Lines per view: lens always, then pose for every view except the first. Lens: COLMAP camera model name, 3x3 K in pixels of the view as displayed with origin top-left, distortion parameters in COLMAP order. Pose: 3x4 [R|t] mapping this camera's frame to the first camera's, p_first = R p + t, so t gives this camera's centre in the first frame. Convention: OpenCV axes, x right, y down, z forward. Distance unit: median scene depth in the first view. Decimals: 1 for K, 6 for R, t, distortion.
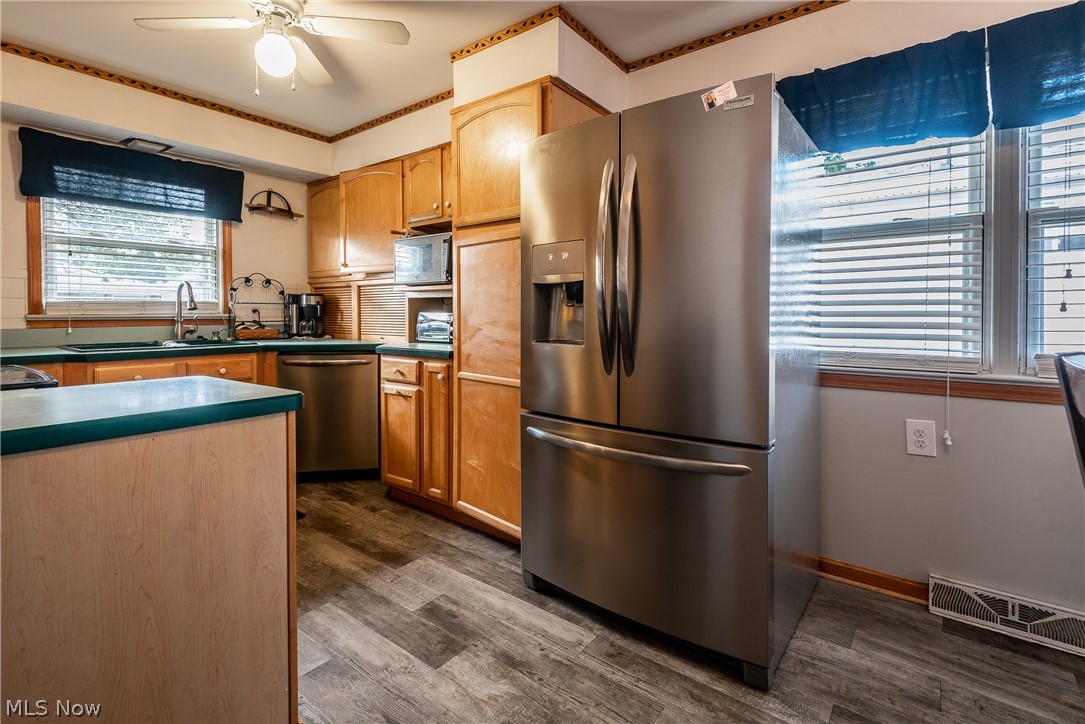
lens RADIAL K [[499.3, 0, 545.1], [0, 499.3, 322.0], [0, 0, 1]] dist [0.007154, -0.003482]
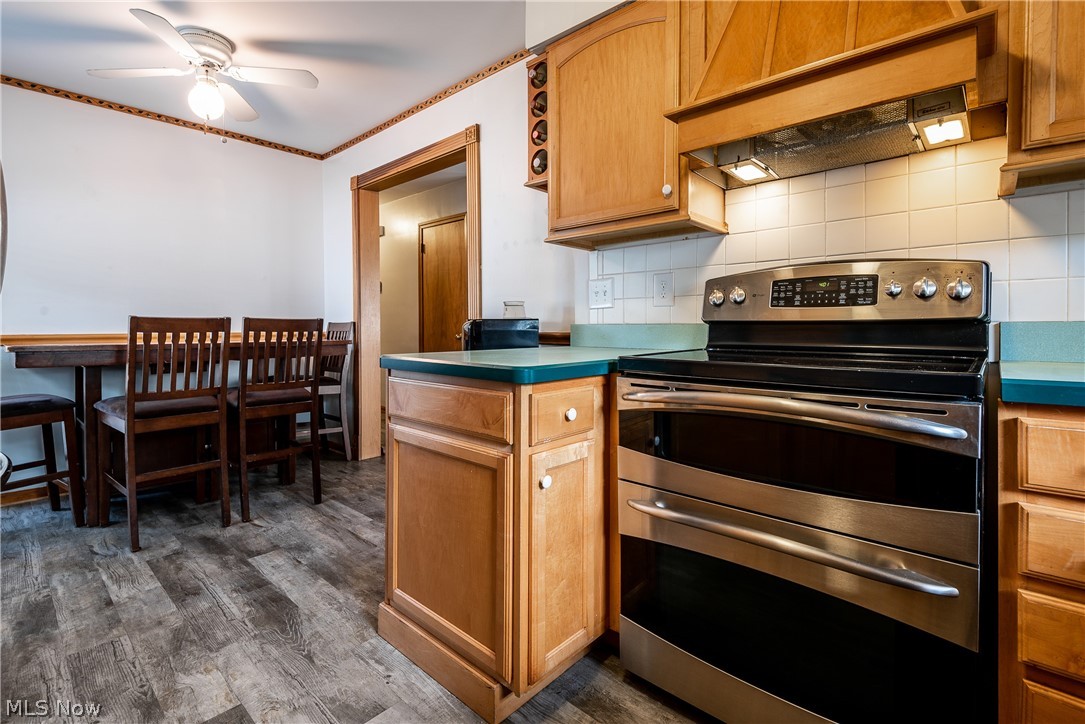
lens RADIAL K [[499.3, 0, 544.5], [0, 499.3, 331.3], [0, 0, 1]] dist [0.007154, -0.003482]
pose [[-0.996751, -0.000493, 0.080541, -0.834233], [0.001441, 0.999712, 0.023953, 0.027514], [-0.080530, 0.023991, -0.996463, 1.854717]]
